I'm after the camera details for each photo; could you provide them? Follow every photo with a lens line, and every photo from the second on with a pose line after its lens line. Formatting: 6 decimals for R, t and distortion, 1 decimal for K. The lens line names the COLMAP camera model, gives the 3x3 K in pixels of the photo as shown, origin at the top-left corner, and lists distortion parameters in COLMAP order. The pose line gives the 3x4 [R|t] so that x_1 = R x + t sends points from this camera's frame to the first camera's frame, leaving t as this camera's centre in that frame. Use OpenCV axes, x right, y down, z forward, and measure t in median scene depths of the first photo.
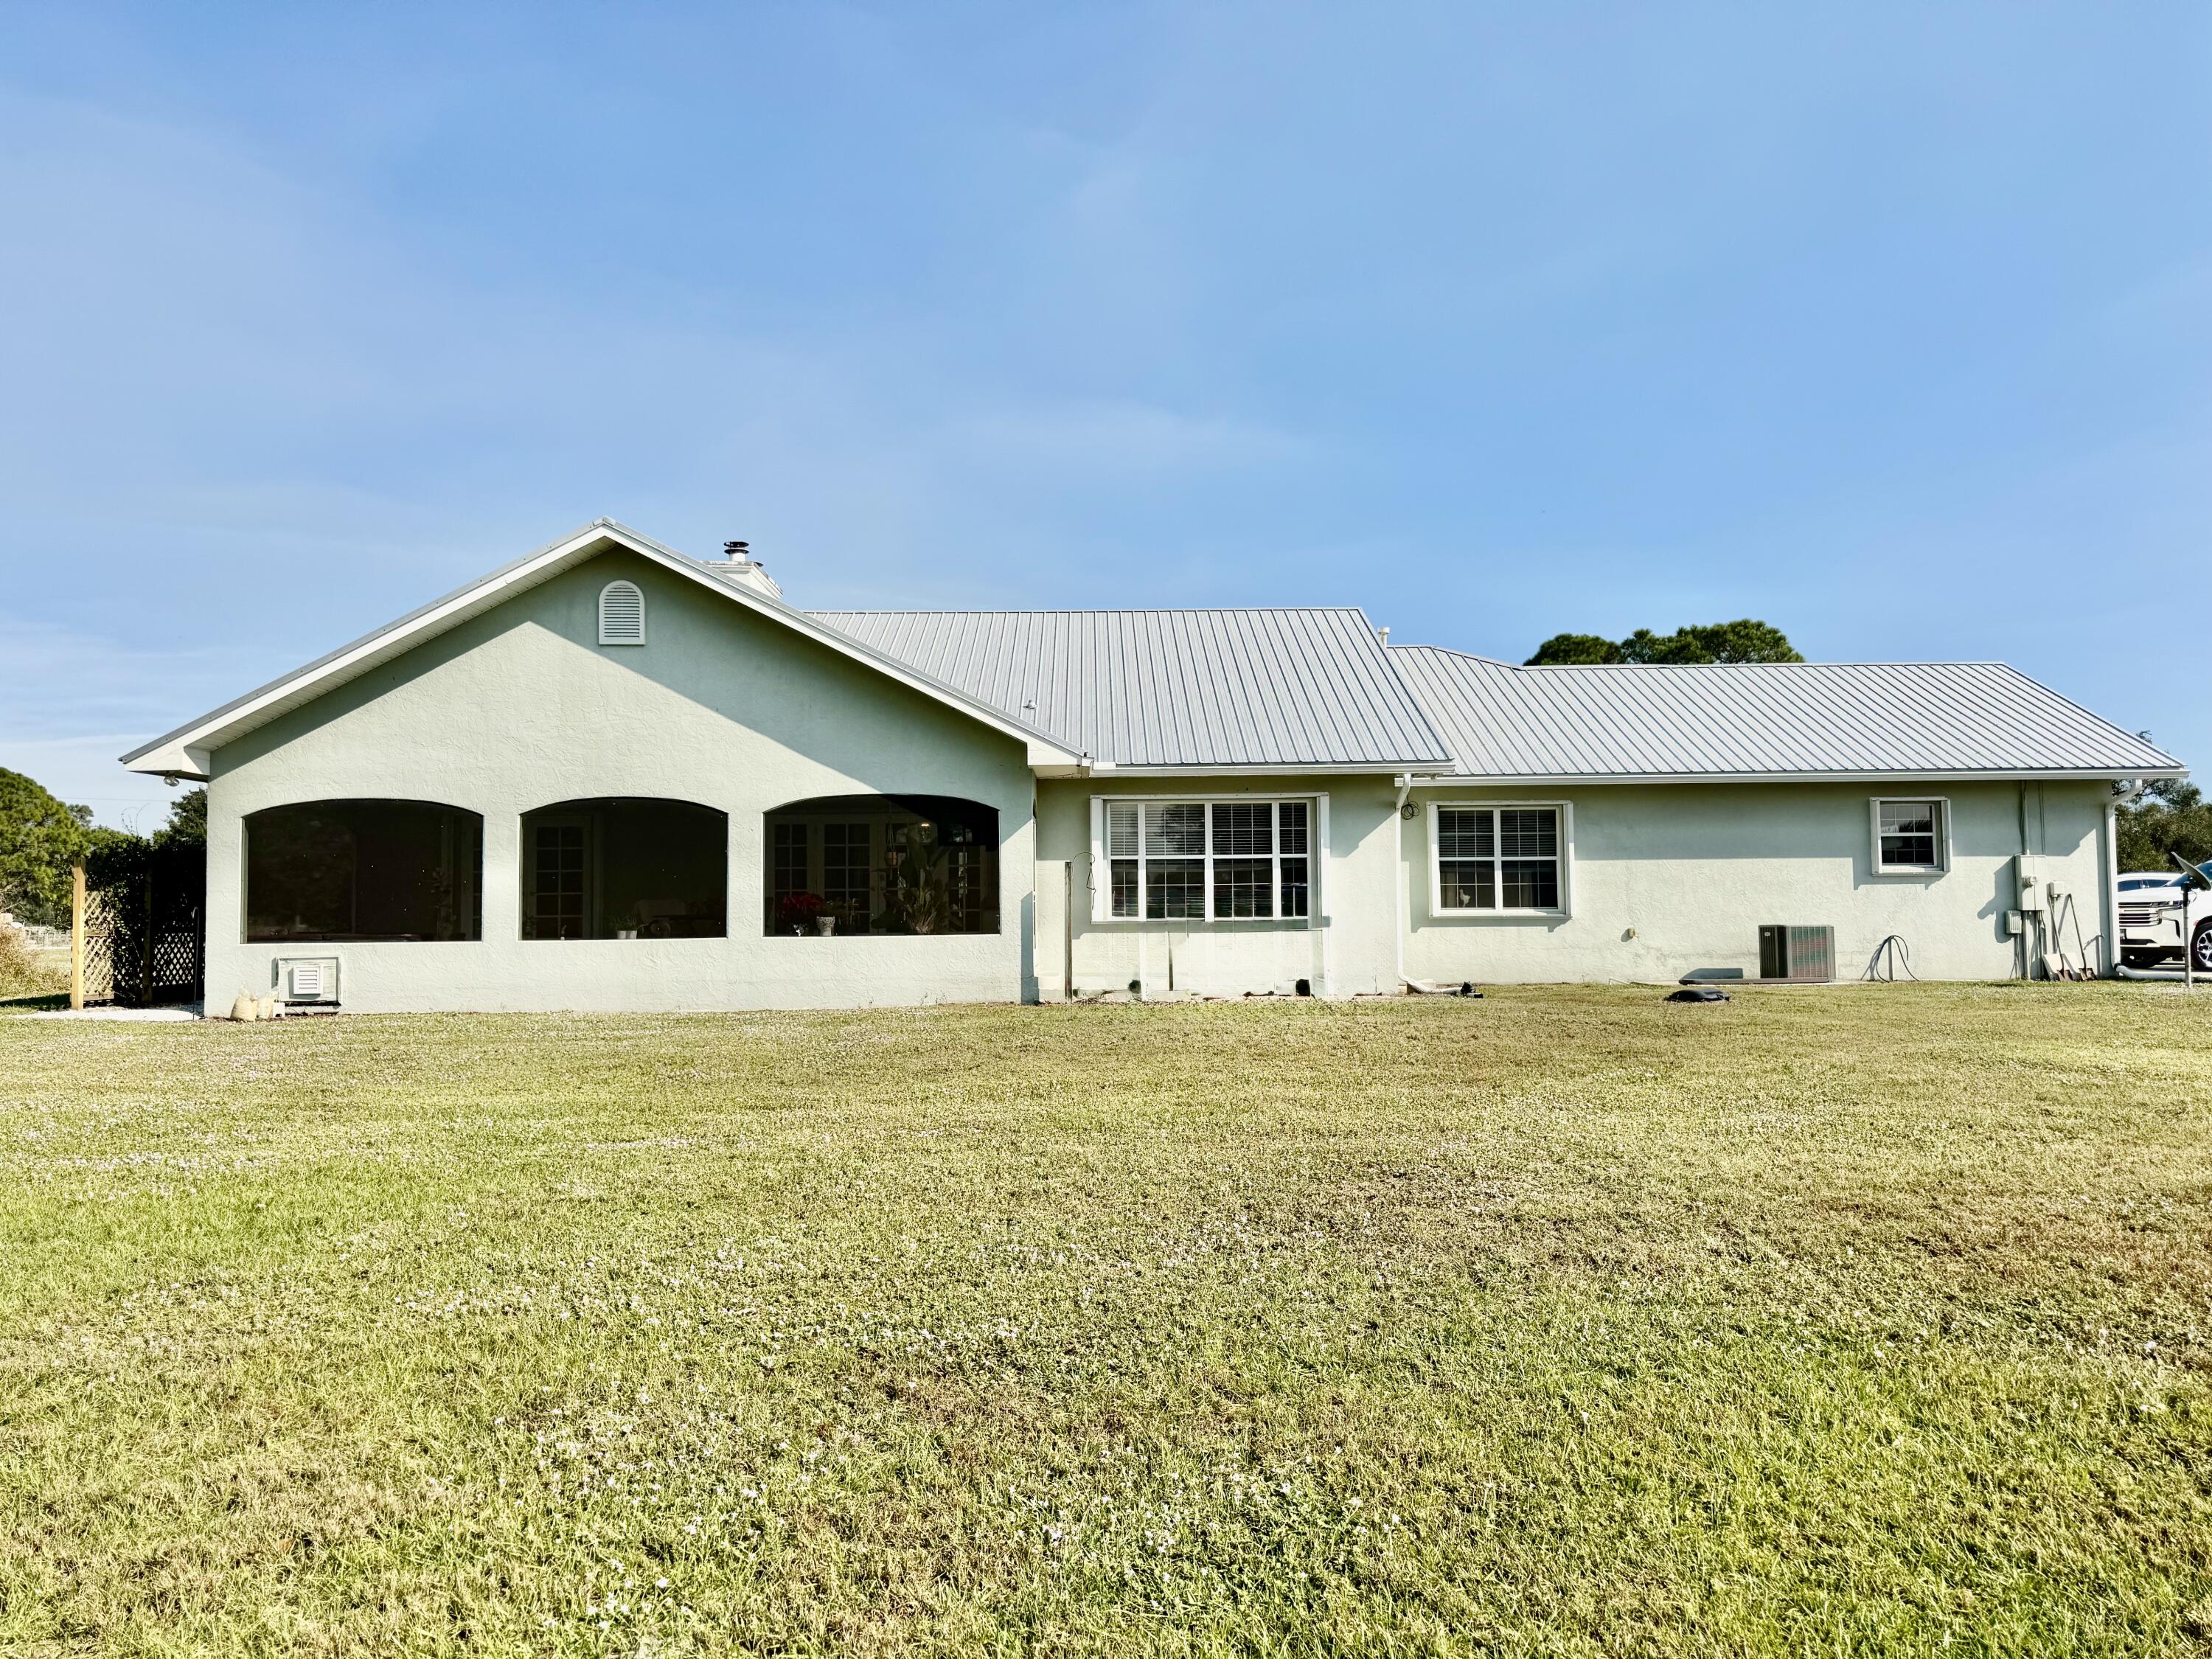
lens RADIAL K [[1593.8, 0, 1106.0], [0, 1593.8, 829.5], [0, 0, 1]] dist [0.003174, -0.188624]
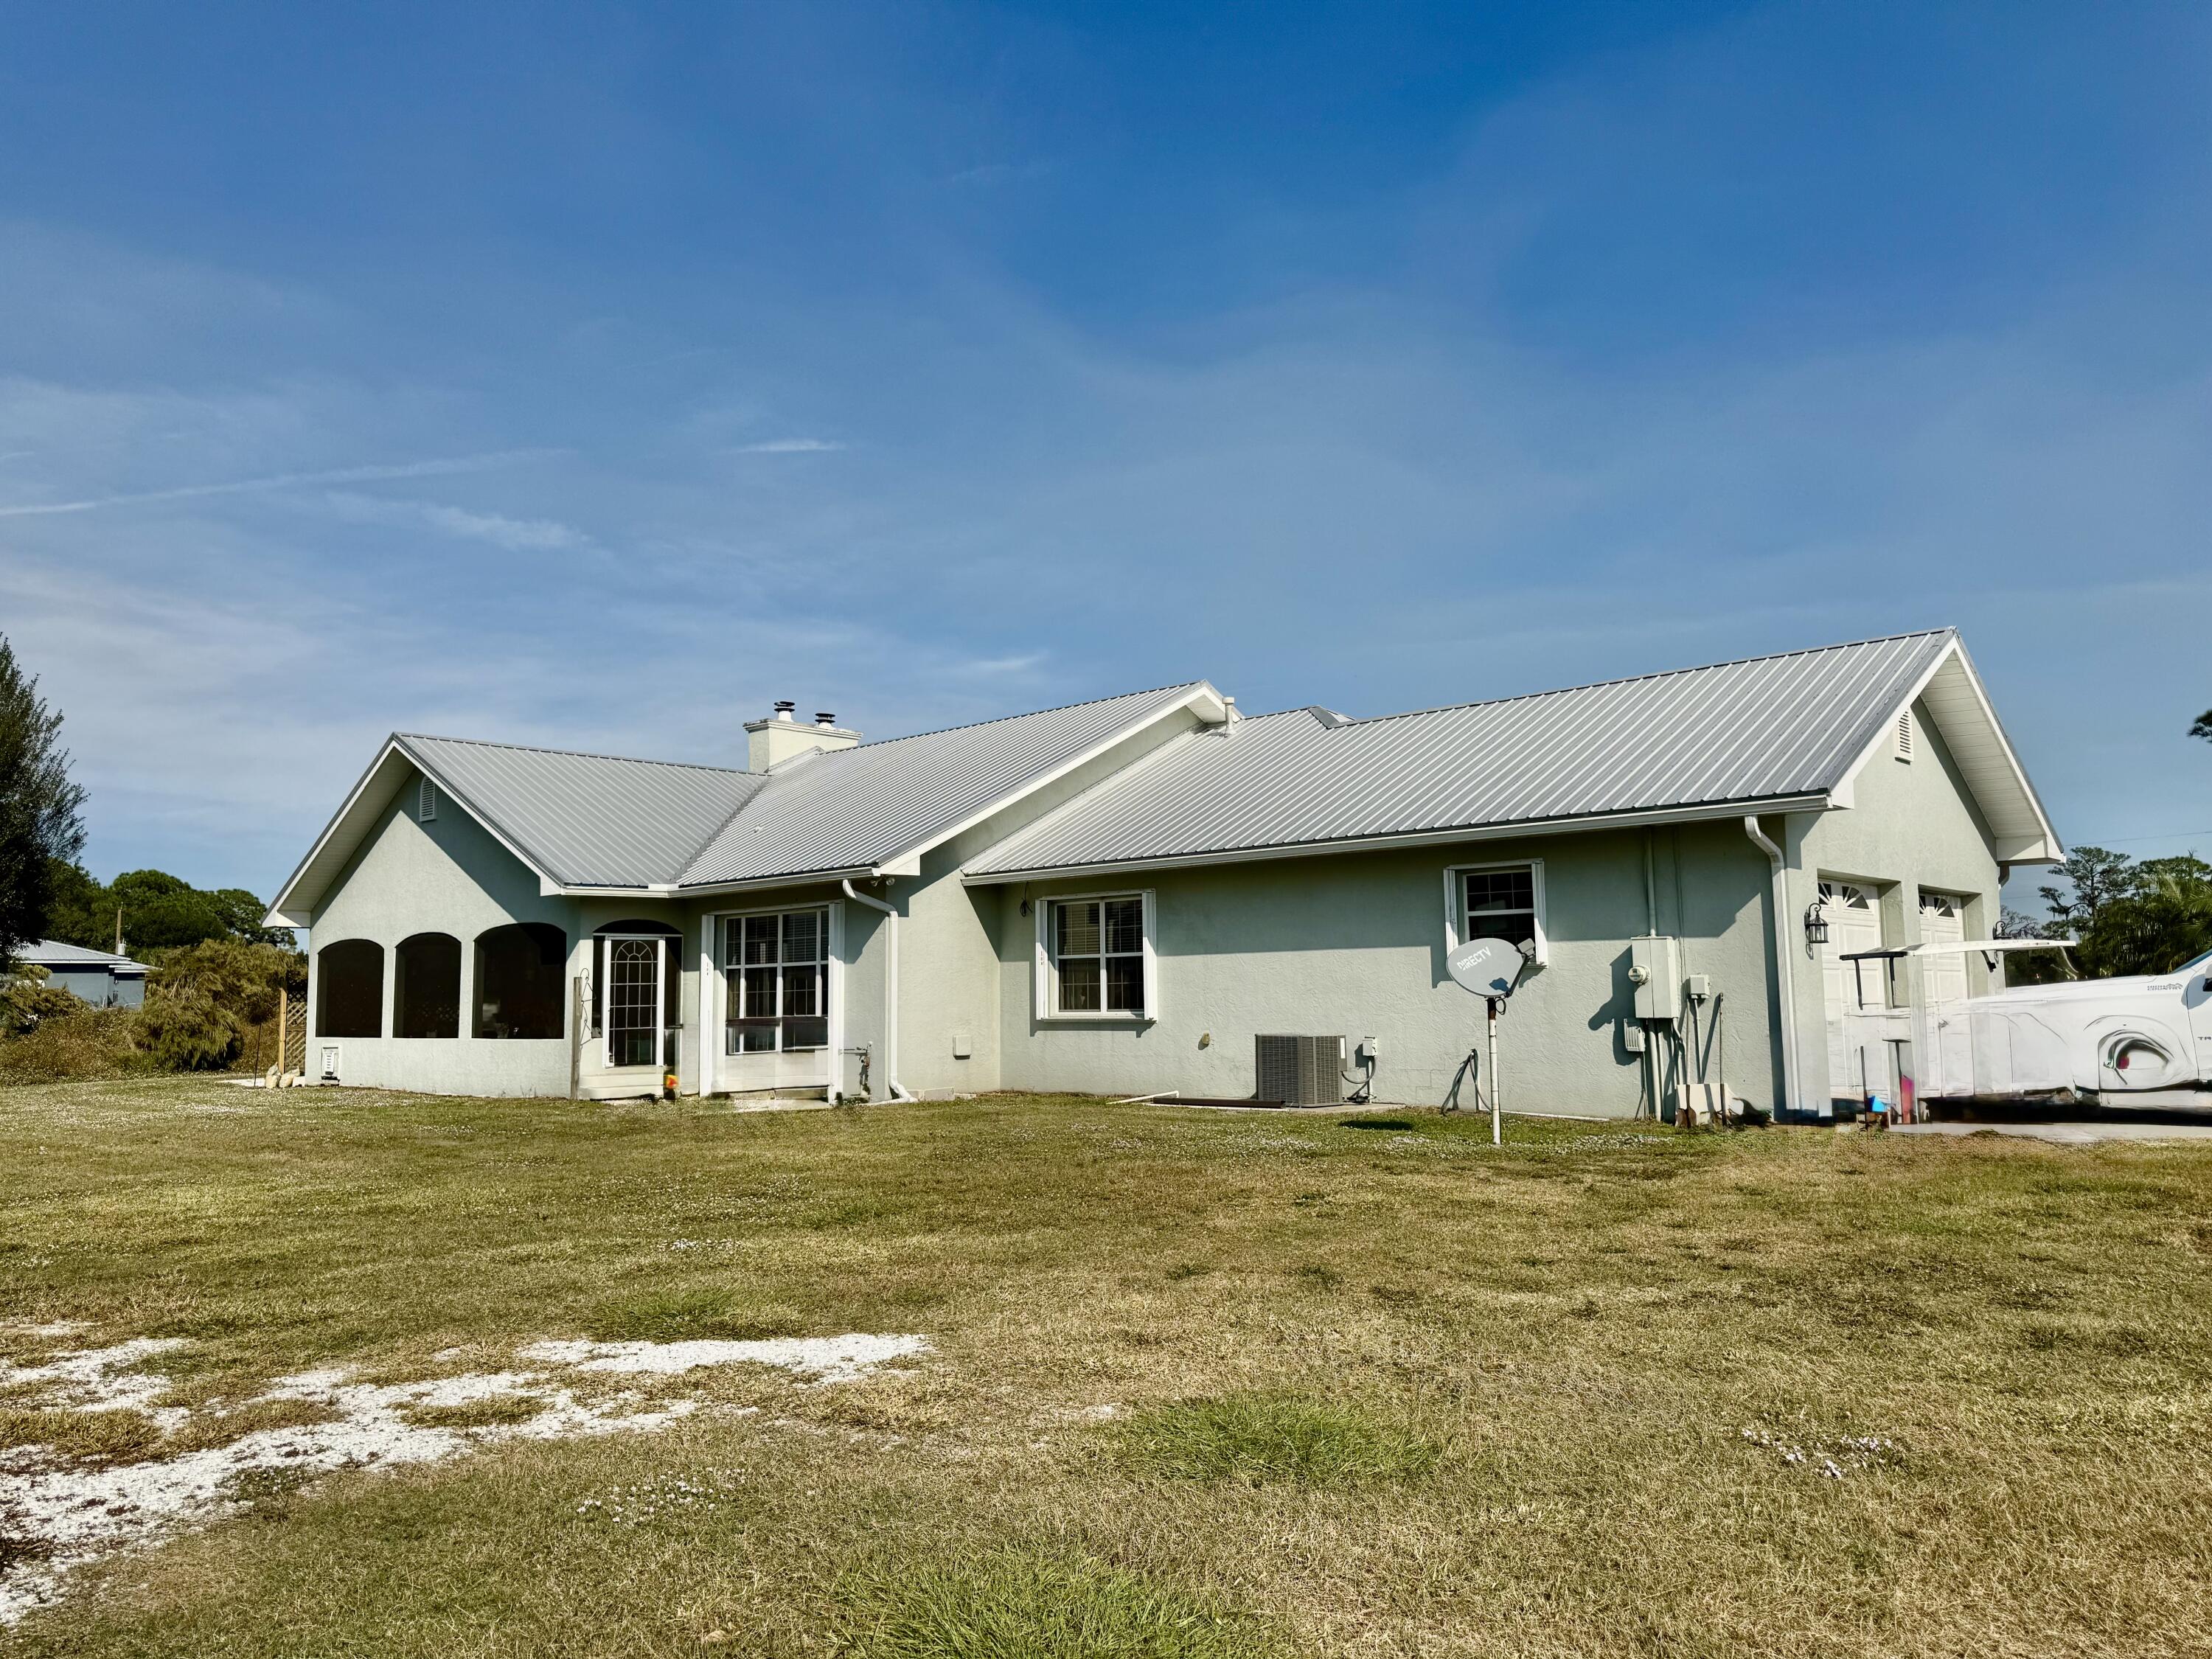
lens RADIAL K [[1572.9, 0, 1103.9], [0, 1572.9, 841.5], [0, 0, 1]] dist [0.012013, -0.028962]
pose [[0.731073, -0.070598, -0.678638, 0.881766], [0.049319, 0.997499, -0.050638, -0.001672], [0.680515, 0.003550, 0.732726, 0.342007]]
